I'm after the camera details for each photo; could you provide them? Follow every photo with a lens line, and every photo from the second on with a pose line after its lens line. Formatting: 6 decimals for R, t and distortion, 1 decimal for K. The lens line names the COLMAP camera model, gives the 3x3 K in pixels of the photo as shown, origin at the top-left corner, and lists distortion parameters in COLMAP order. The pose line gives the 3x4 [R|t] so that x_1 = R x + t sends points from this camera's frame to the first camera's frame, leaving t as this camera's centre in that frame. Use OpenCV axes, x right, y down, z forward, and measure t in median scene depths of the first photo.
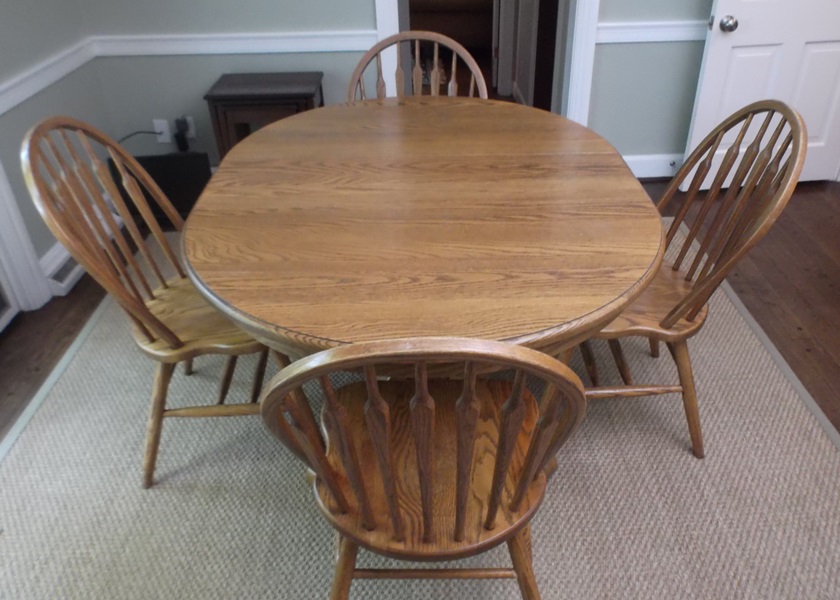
lens RADIAL K [[694.1, 0, 441.1], [0, 694.1, 300.5], [0, 0, 1]] dist [0.005237, -0.003218]
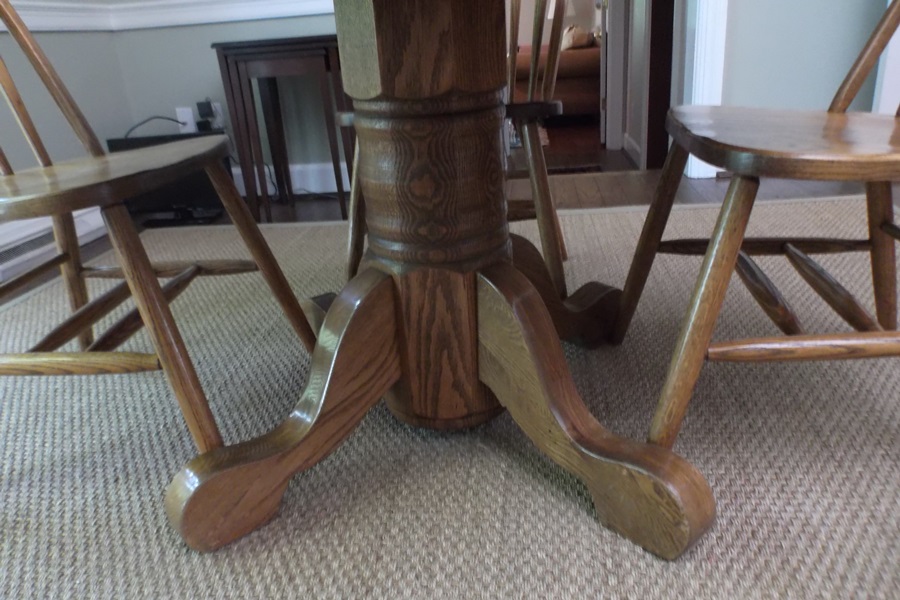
lens RADIAL K [[677.0, 0, 450.0], [0, 677.0, 300.0], [0, 0, 1]] dist [-0.004902, -0.001506]
pose [[0.987213, -0.000912, -0.159404, 0.071908], [-0.028698, 0.982627, -0.183358, 0.191537], [0.156802, 0.185588, 0.970036, 0.547371]]
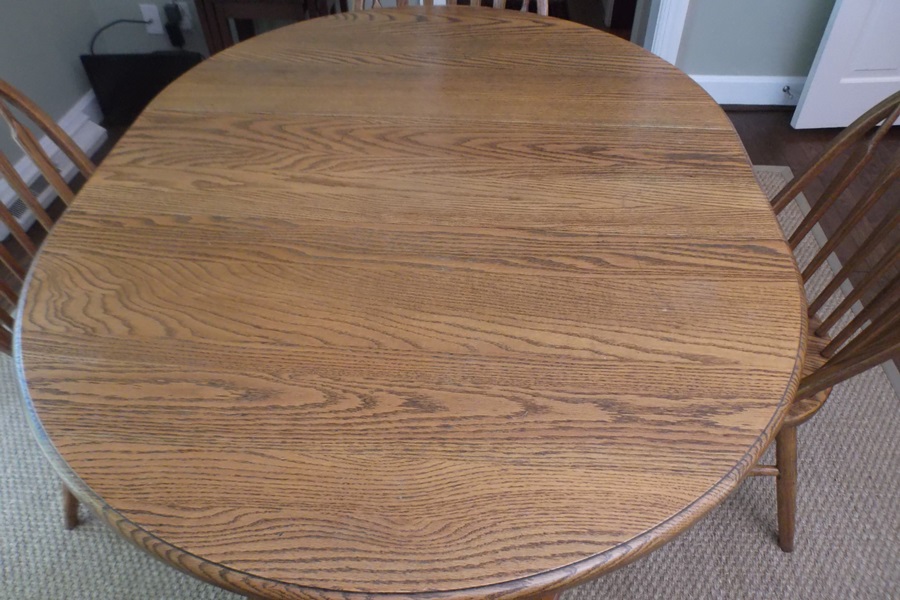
lens RADIAL K [[683.1, 0, 450.3], [0, 683.1, 309.7], [0, 0, 1]] dist [-0.005399, -0.004006]
pose [[0.995247, 0.072288, -0.065254, 0.044524], [-0.058176, 0.978696, 0.196899, -0.157829], [0.078098, -0.192167, 0.978250, 0.322024]]
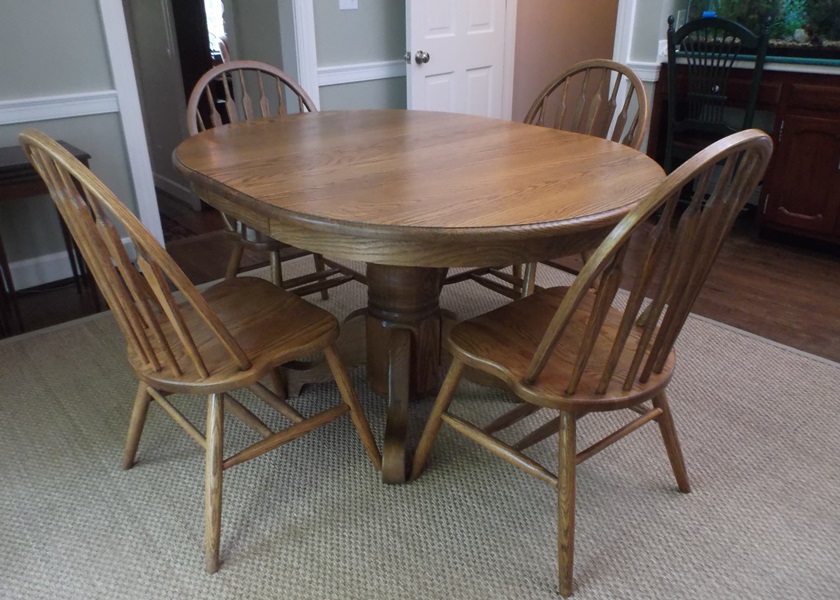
lens RADIAL K [[694.1, 0, 441.1], [0, 694.1, 300.5], [0, 0, 1]] dist [0.005237, -0.003218]
pose [[0.766219, -0.262042, 0.586721, -0.625399], [0.346713, 0.937350, -0.034144, 0.094342], [-0.541016, 0.229585, 0.809069, 0.135101]]
